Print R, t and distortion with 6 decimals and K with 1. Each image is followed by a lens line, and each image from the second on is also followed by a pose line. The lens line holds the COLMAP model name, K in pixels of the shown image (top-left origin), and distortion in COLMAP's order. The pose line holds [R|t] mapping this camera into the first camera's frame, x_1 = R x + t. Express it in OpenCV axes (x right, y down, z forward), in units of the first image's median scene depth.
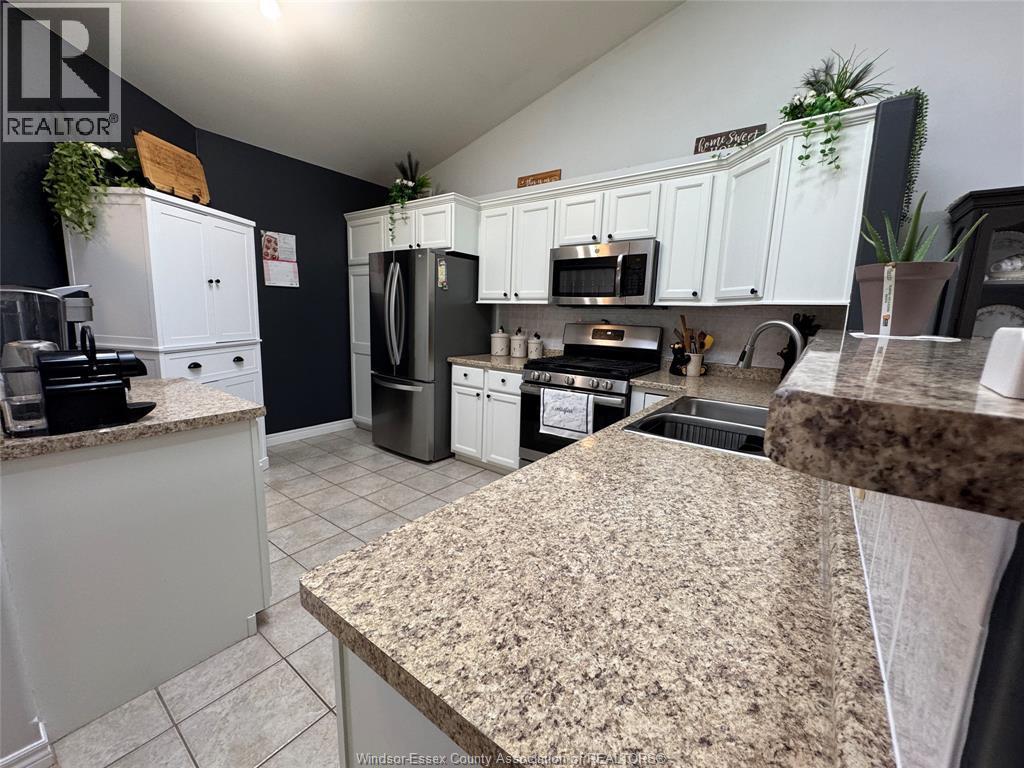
lens RADIAL K [[410.4, 0, 512.5], [0, 410.4, 383.8], [0, 0, 1]] dist [-0.002606, 0.000375]
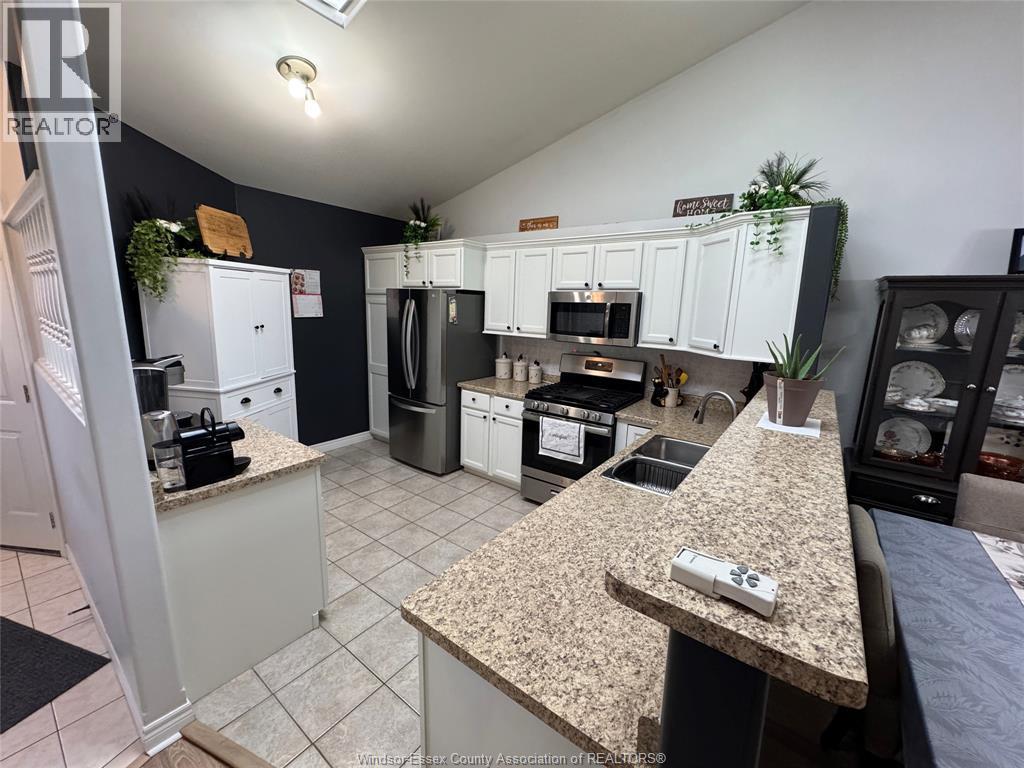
lens RADIAL K [[410.4, 0, 512.3], [0, 410.4, 383.9], [0, 0, 1]] dist [-0.002606, 0.000375]
pose [[0.999999, -0.000460, -0.000993, -0.009061], [0.000484, 0.999694, 0.024743, -0.125744], [0.000981, -0.024743, 0.999693, -0.181530]]
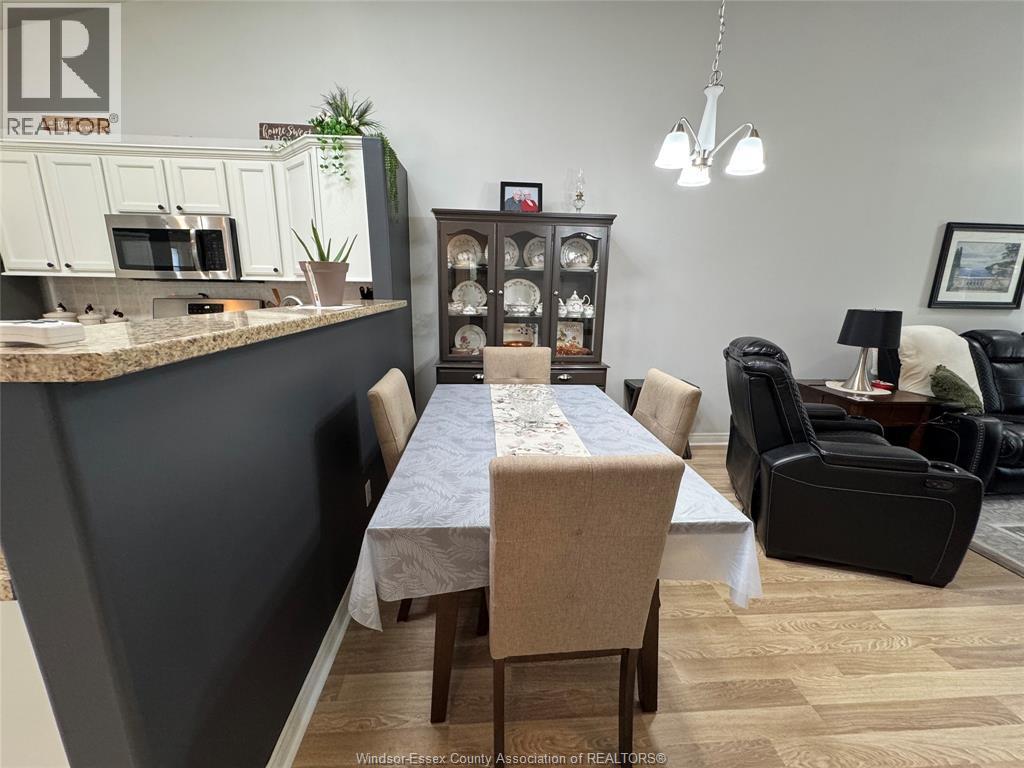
lens RADIAL K [[410.4, 0, 511.2], [0, 410.4, 384.5], [0, 0, 1]] dist [-0.002606, 0.000375]
pose [[0.761183, -0.162682, 0.627802, 0.181021], [0.111864, 0.986453, 0.119989, 0.031240], [-0.638817, -0.021105, 0.769069, -0.304901]]
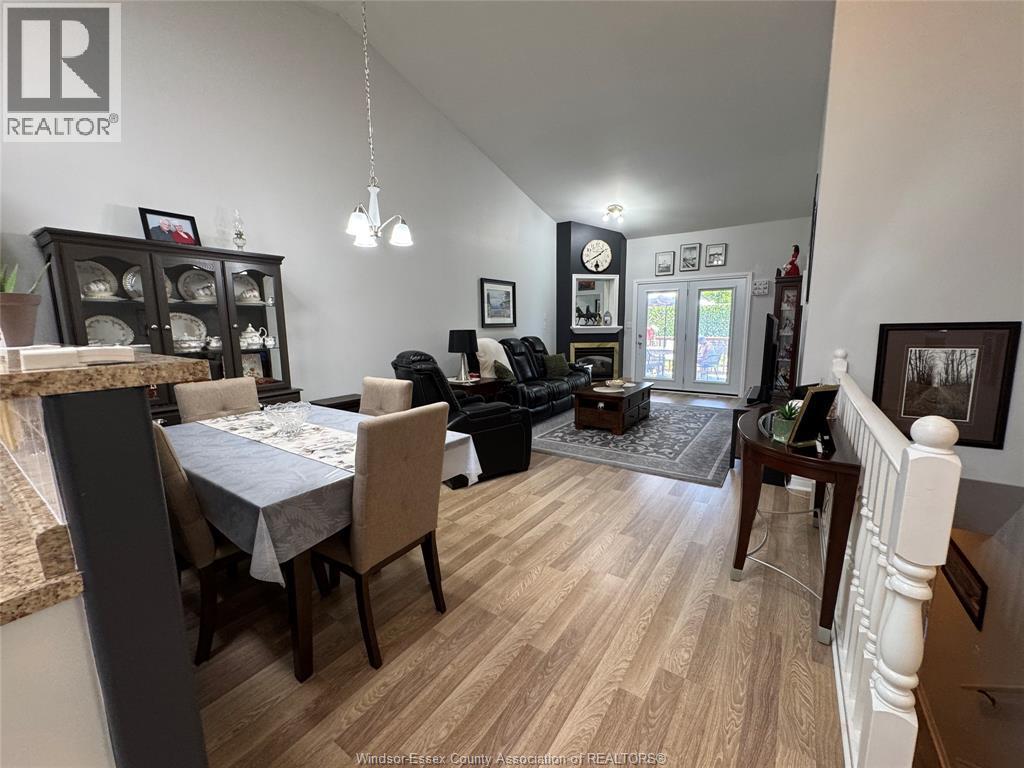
lens RADIAL K [[410.4, 0, 512.7], [0, 410.4, 384.1], [0, 0, 1]] dist [-0.002606, 0.000375]
pose [[-0.034702, -0.177312, 0.983543, -0.185095], [0.177875, 0.967327, 0.180664, 0.019398], [-0.983441, 0.181217, -0.002029, -0.237099]]
